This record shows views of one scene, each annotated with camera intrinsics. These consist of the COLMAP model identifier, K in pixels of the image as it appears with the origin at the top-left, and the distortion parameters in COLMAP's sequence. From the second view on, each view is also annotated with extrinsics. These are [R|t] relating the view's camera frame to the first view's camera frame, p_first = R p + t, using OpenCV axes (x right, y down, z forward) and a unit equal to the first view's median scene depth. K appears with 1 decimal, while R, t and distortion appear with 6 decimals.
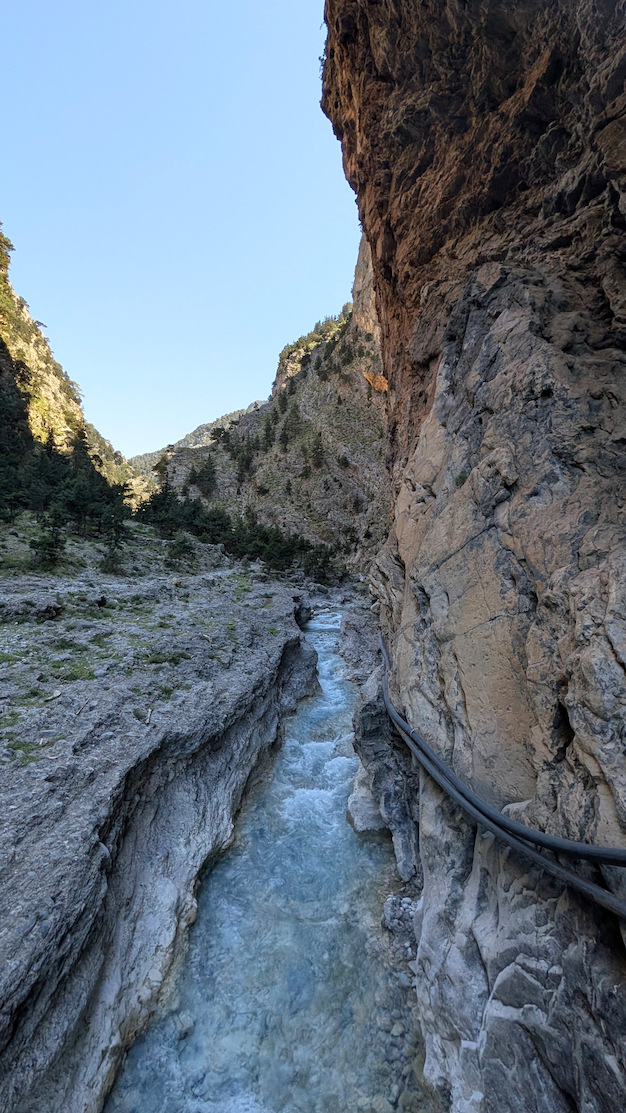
lens RADIAL K [[431.9, 0, 312.9], [0, 431.9, 557.7], [0, 0, 1]] dist [-0.001383, 0.000246]
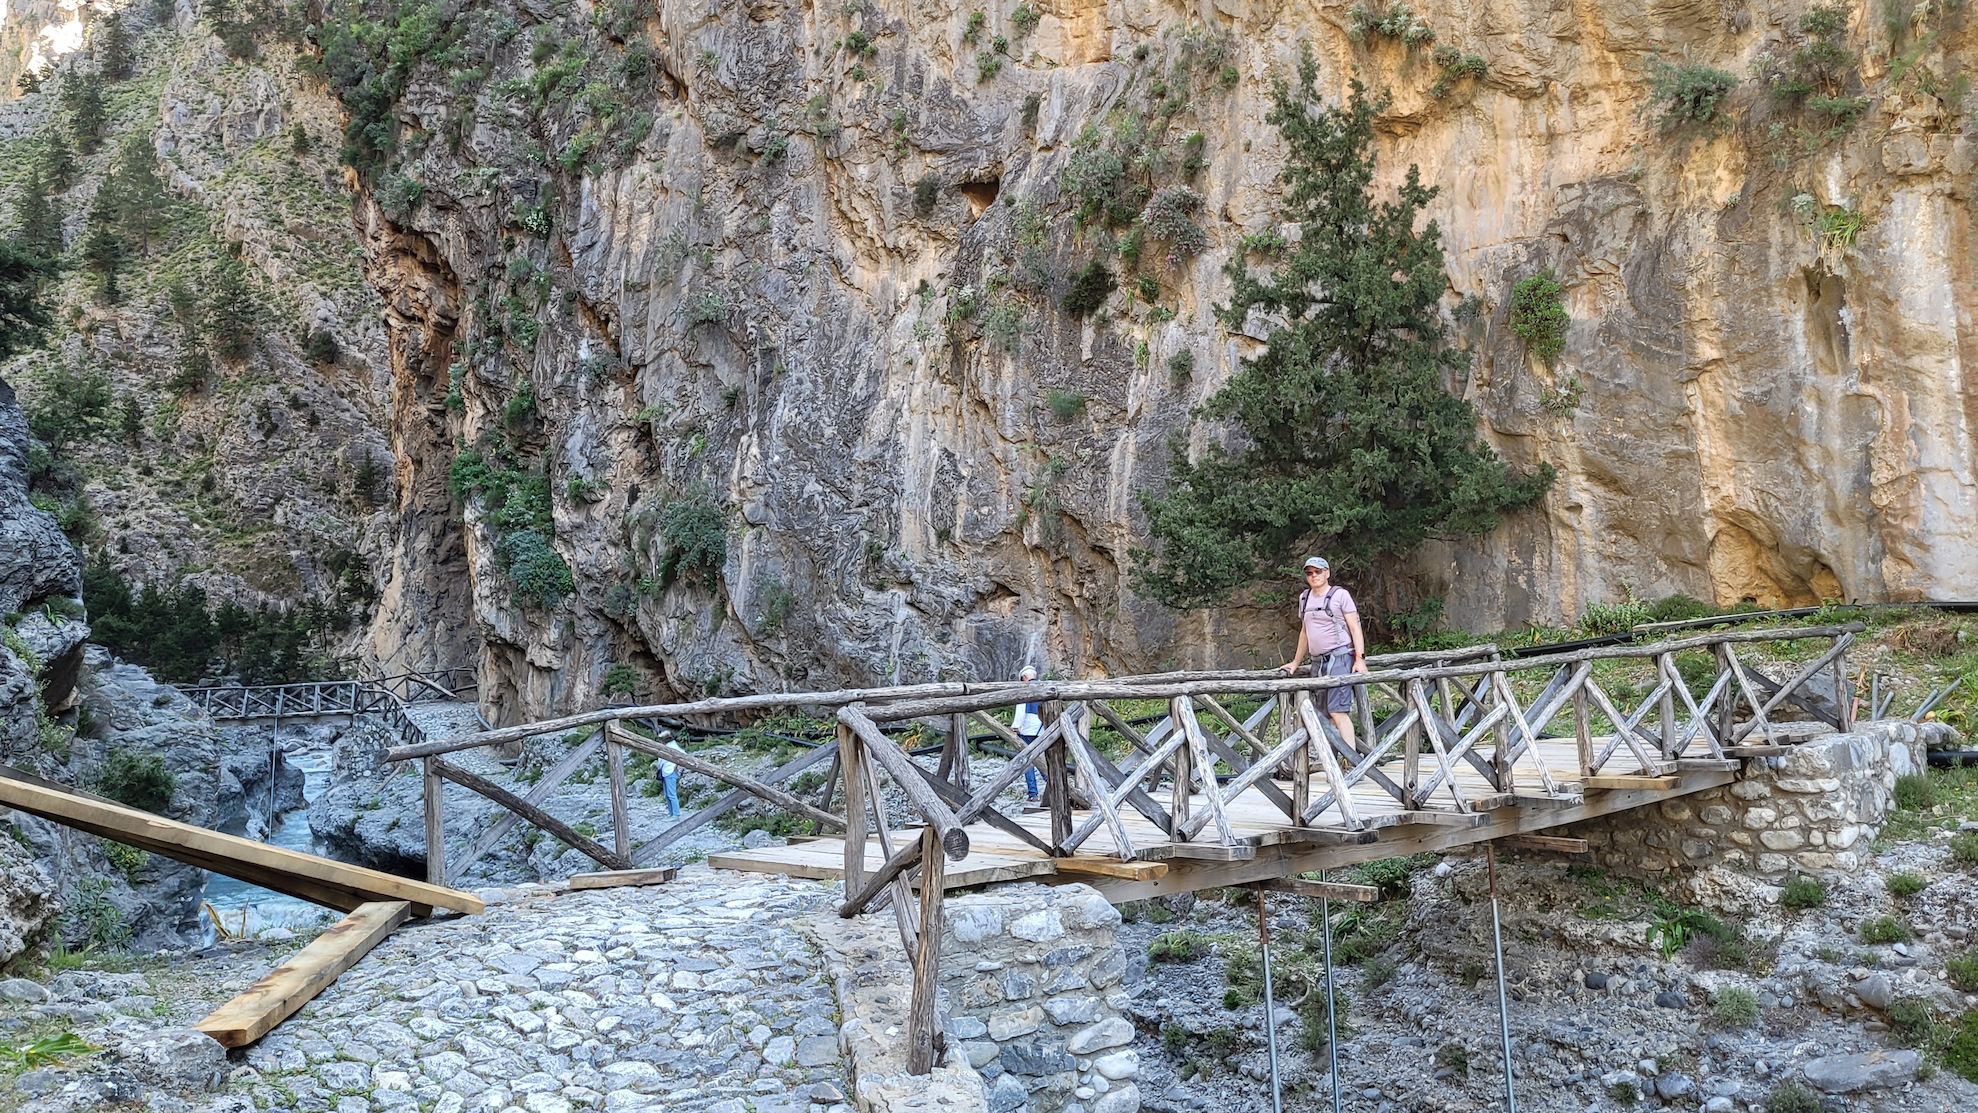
lens RADIAL K [[1752.6, 0, 1011.9], [0, 1752.6, 504.9], [0, 0, 1]] dist [0.067502, -0.050311]
pose [[0.903215, -0.017820, 0.428818, -0.030941], [0.044704, 0.997609, -0.052705, -0.006842], [-0.426854, 0.066774, 0.901852, -0.391821]]
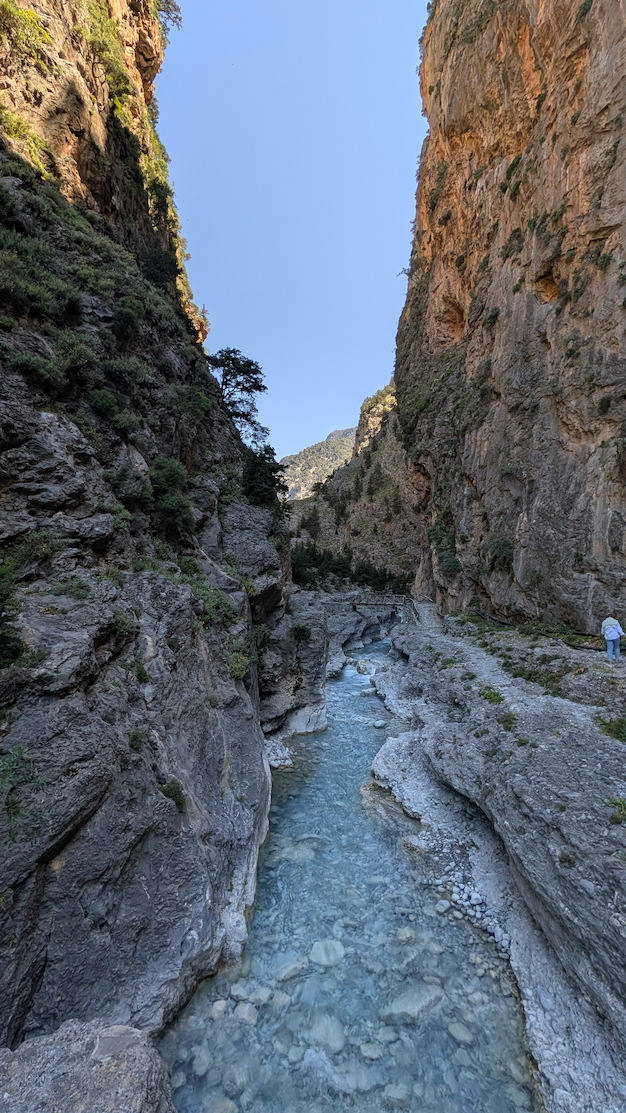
lens RADIAL K [[431.9, 0, 310.5], [0, 431.9, 559.2], [0, 0, 1]] dist [-0.001383, 0.000246]
pose [[0.981978, -0.026215, -0.187166, -0.005121], [0.017321, 0.998649, -0.049000, -0.007789], [0.188198, 0.044875, 0.981105, -0.322583]]
